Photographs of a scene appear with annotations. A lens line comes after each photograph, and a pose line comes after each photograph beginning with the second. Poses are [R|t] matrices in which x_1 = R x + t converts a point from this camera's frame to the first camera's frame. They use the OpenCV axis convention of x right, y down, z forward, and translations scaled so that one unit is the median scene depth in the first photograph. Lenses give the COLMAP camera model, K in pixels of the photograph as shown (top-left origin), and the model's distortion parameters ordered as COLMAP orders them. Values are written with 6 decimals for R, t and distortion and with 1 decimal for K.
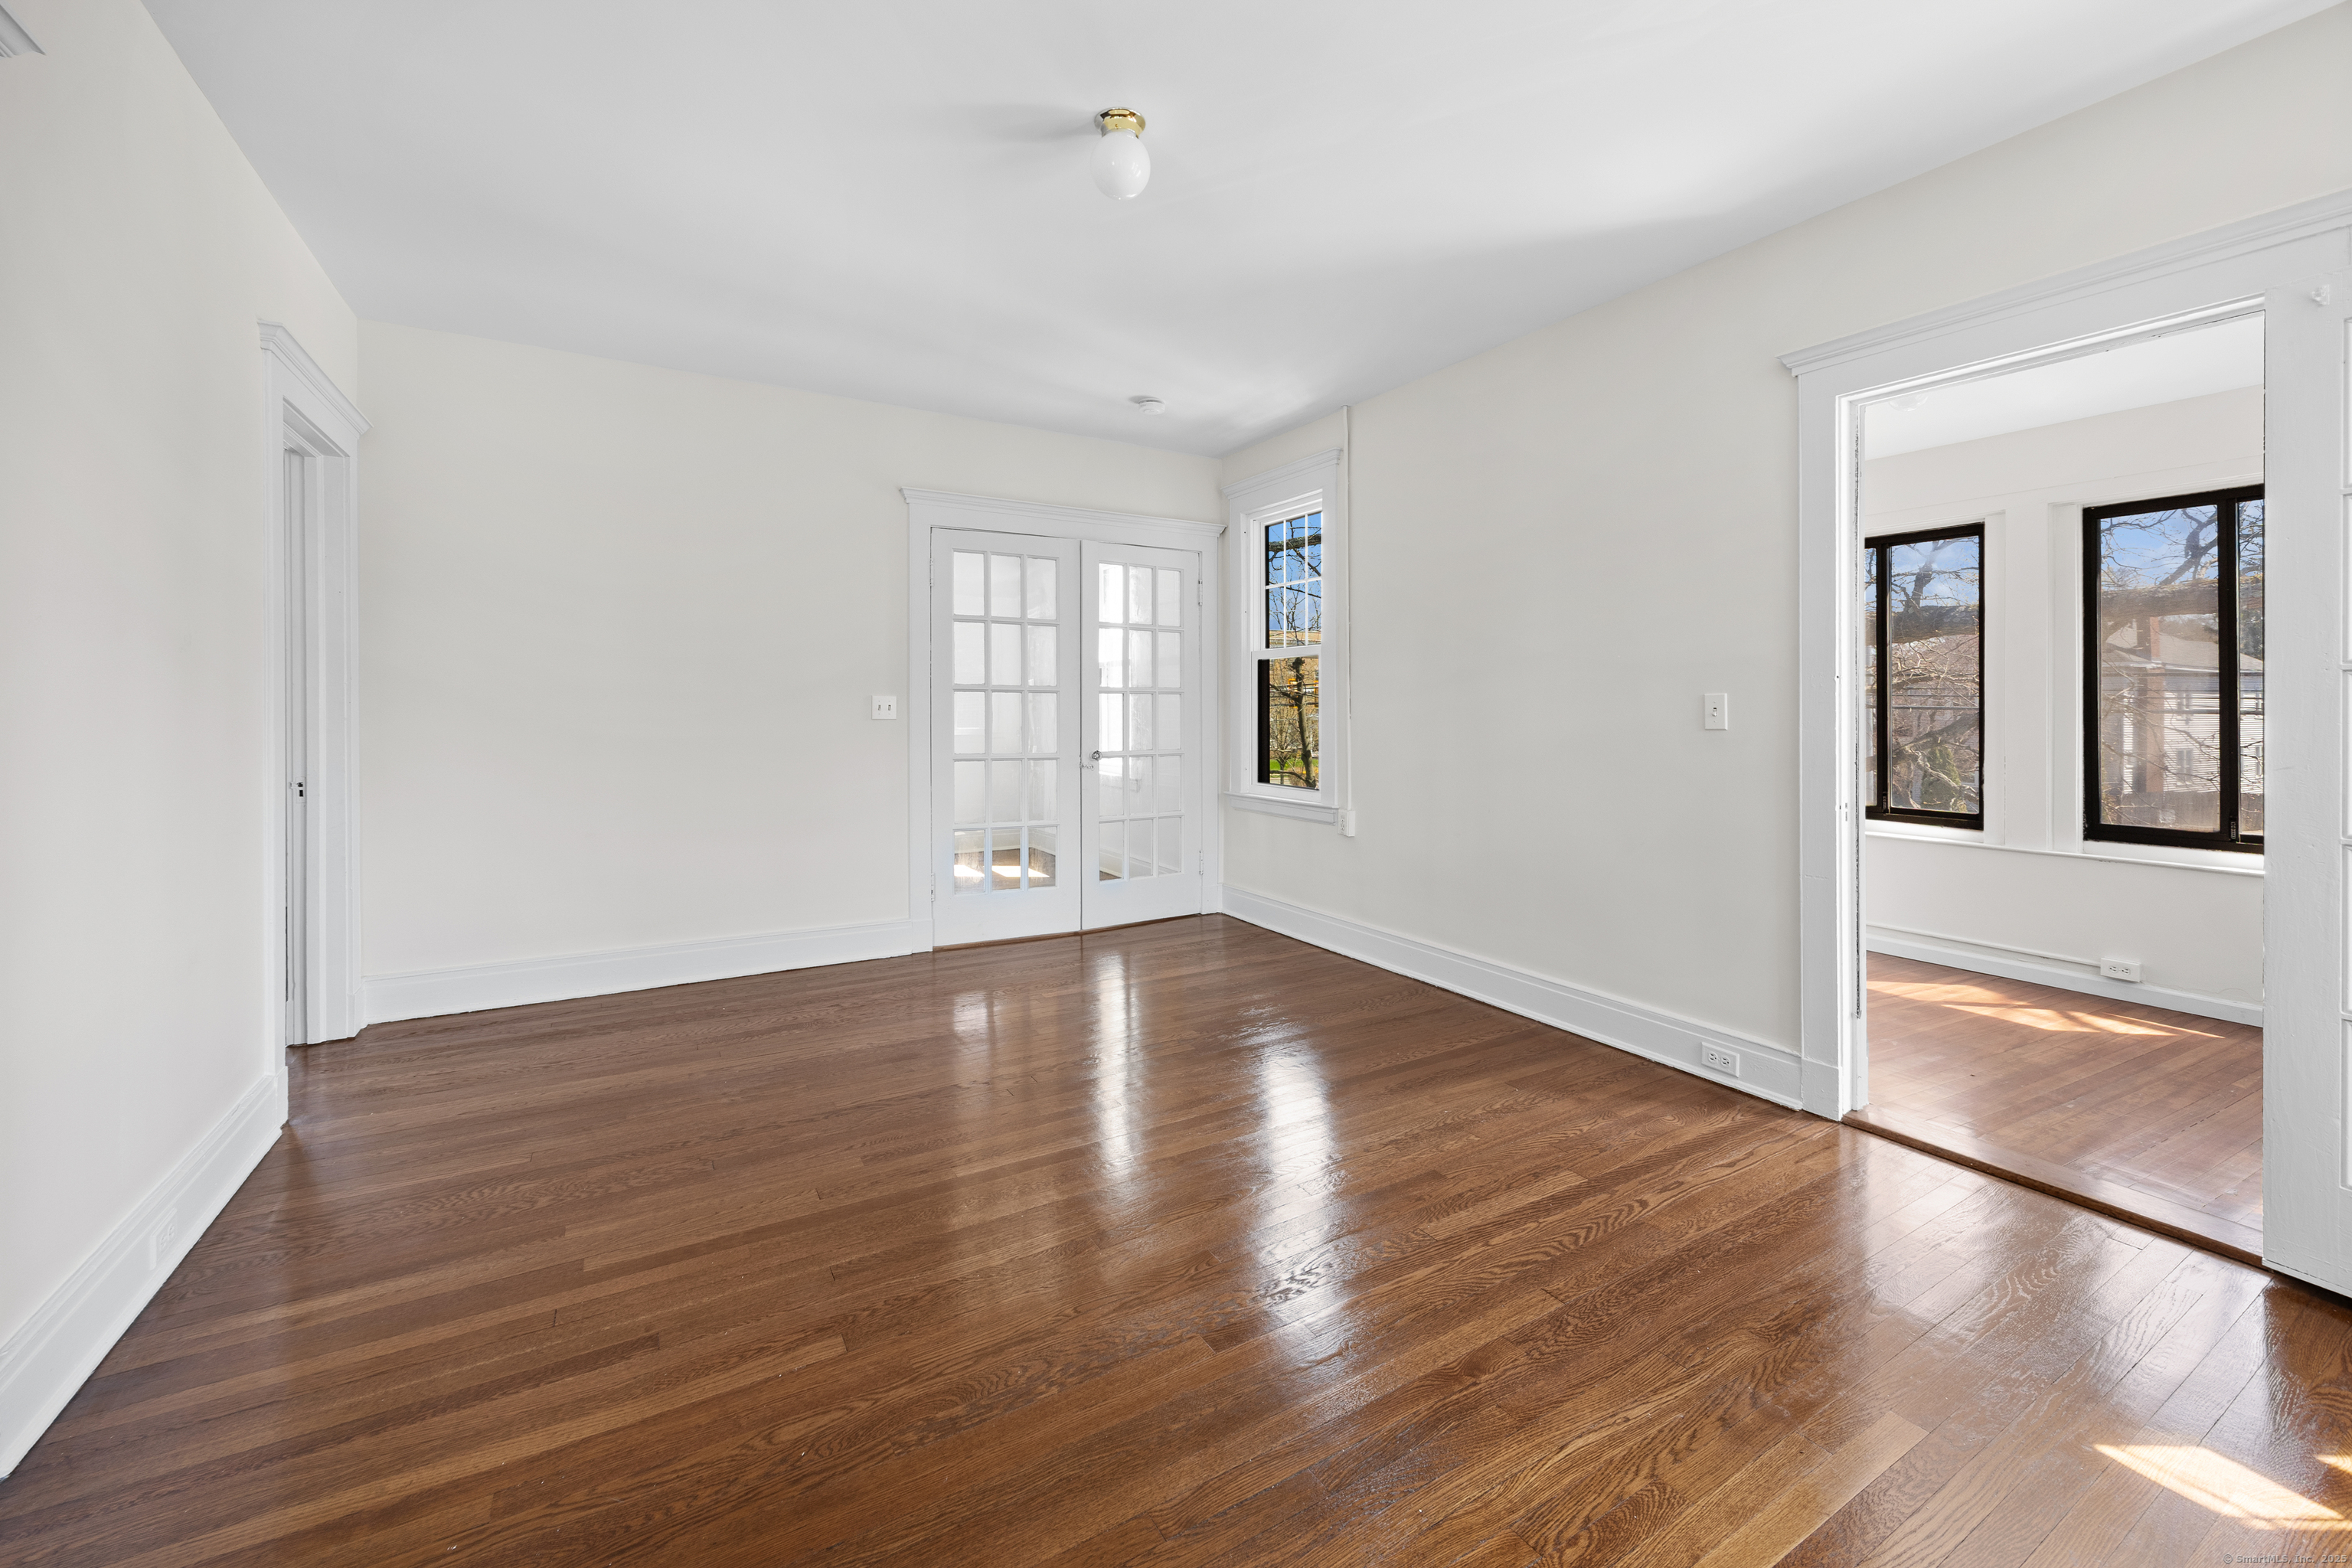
lens RADIAL K [[939.6, 0, 1180.7], [0, 939.6, 713.5], [0, 0, 1]] dist [-0.000589, 0.000211]
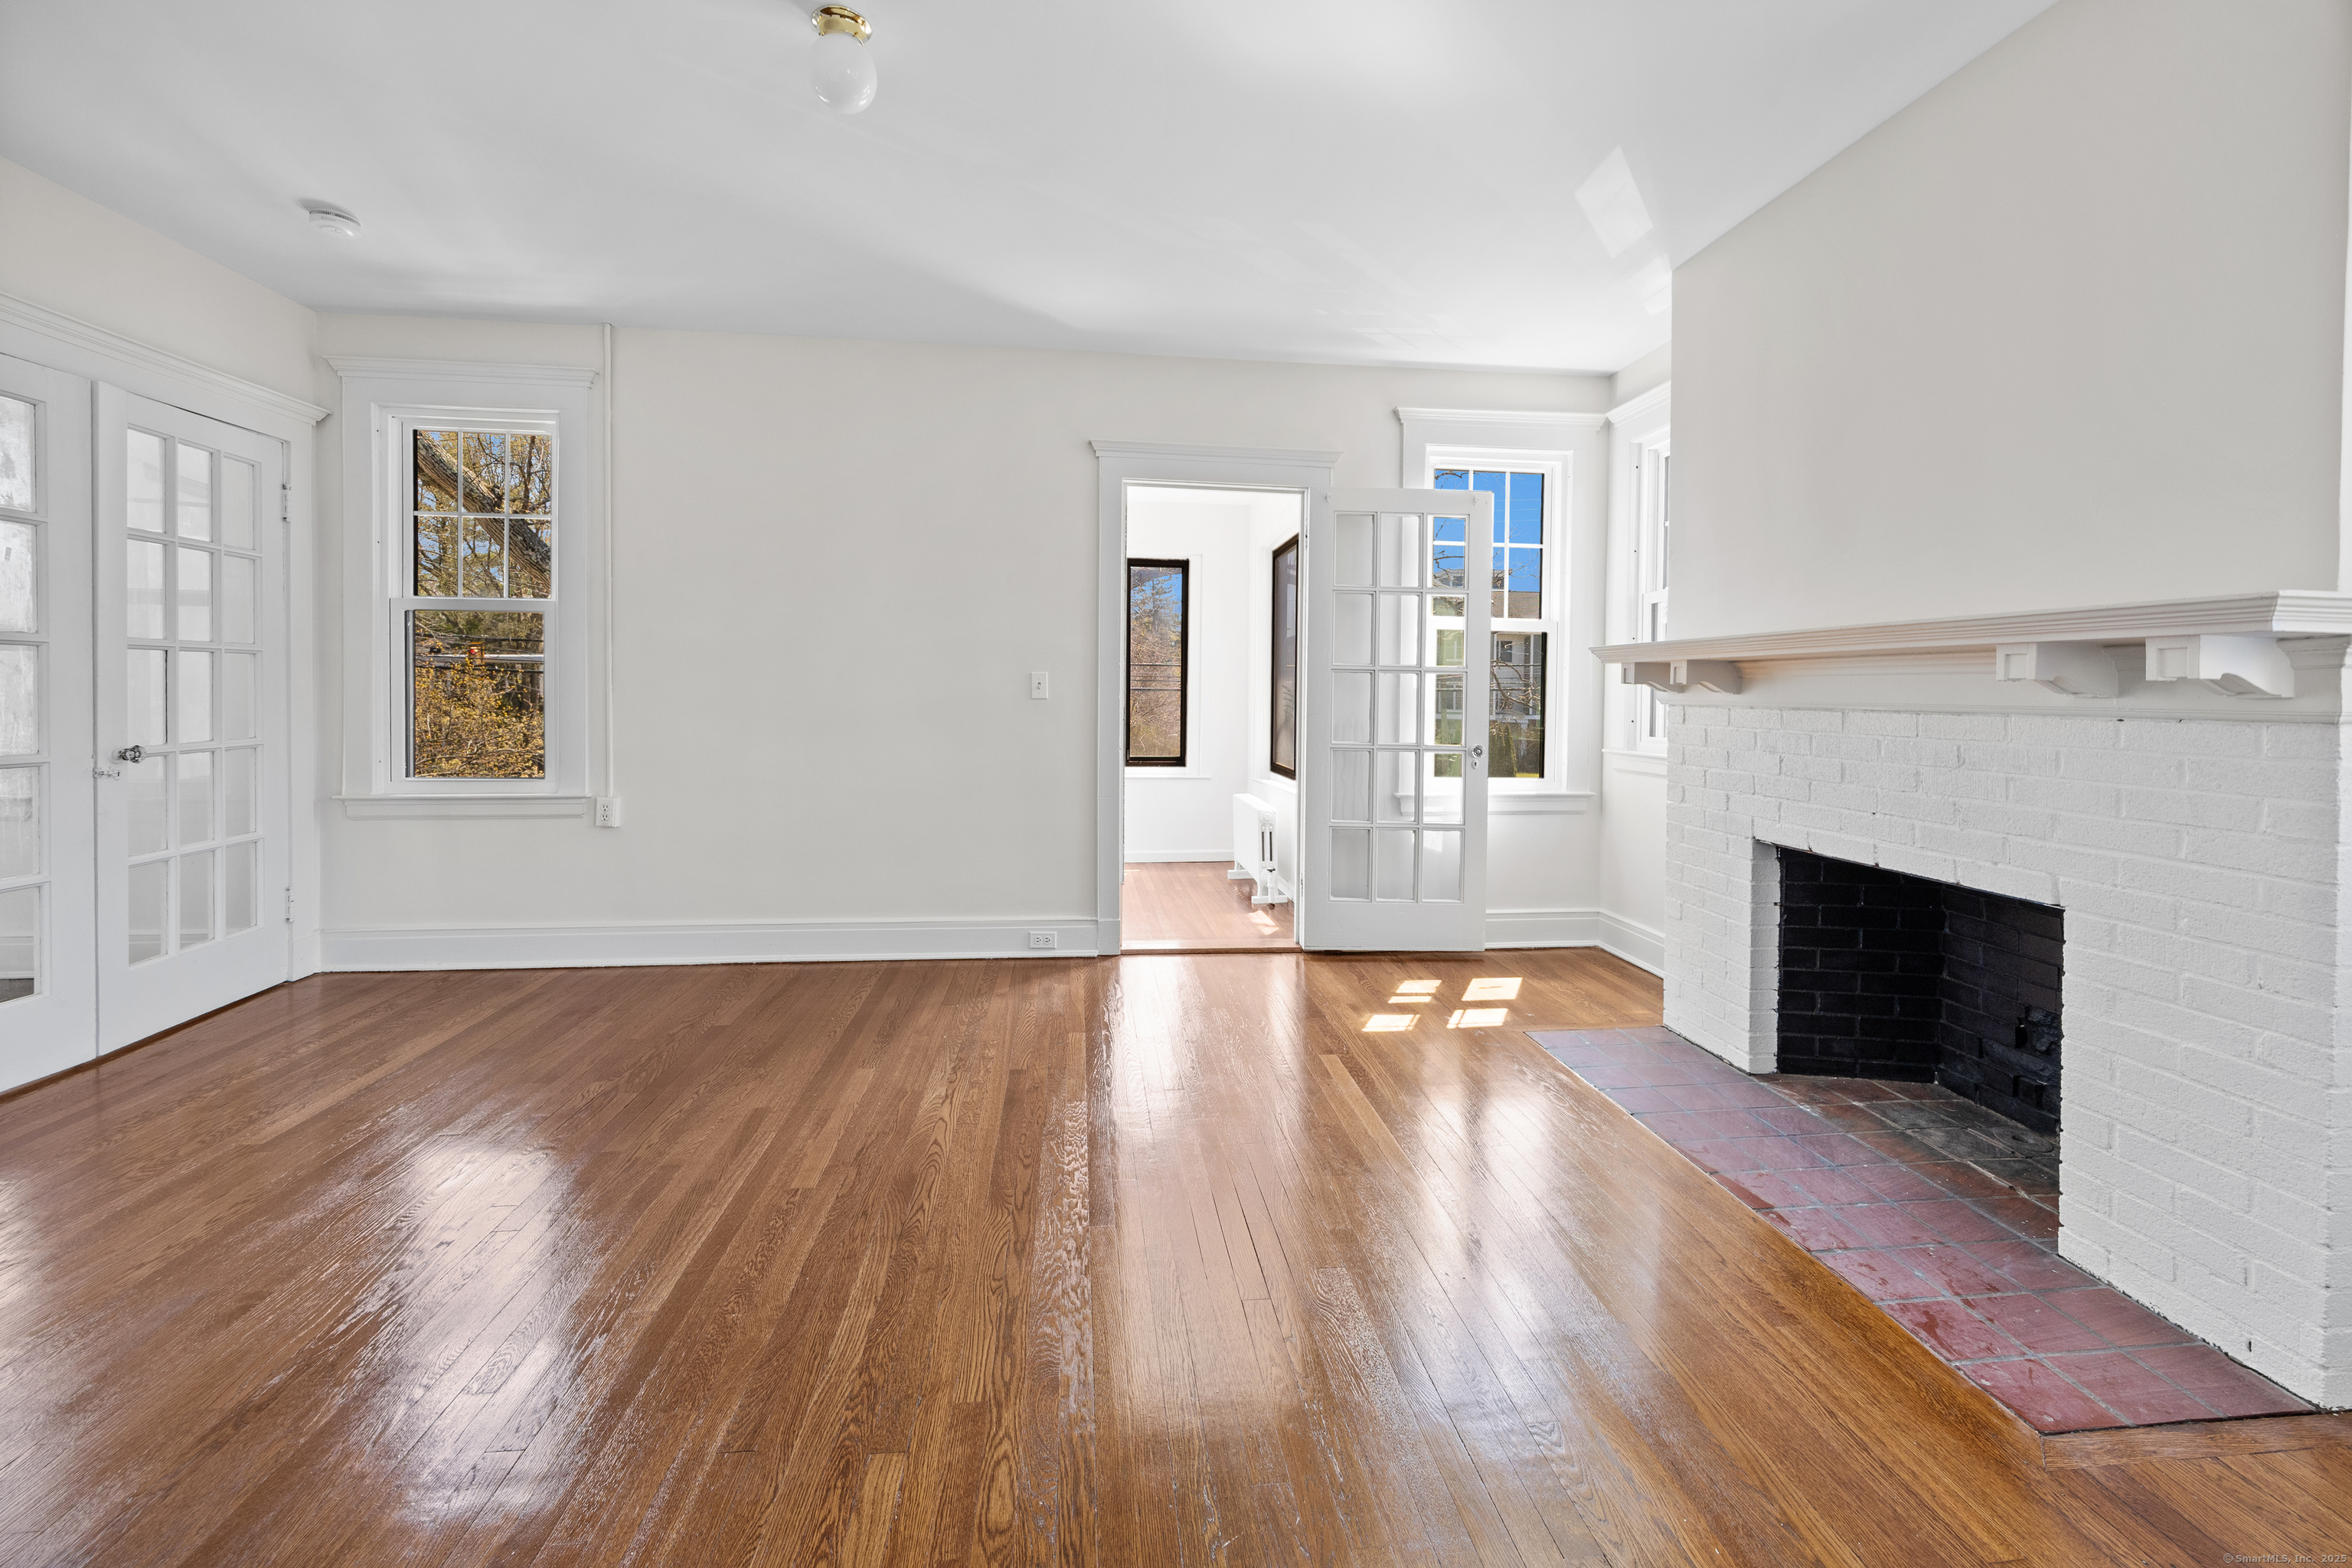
lens RADIAL K [[939.6, 0, 1181.9], [0, 939.6, 695.5], [0, 0, 1]] dist [-0.000589, 0.000211]
pose [[0.409233, -0.005151, 0.912415, -0.366053], [-0.003877, 0.999965, 0.007384, 0.001194], [-0.912422, -0.006559, 0.409199, 0.160388]]
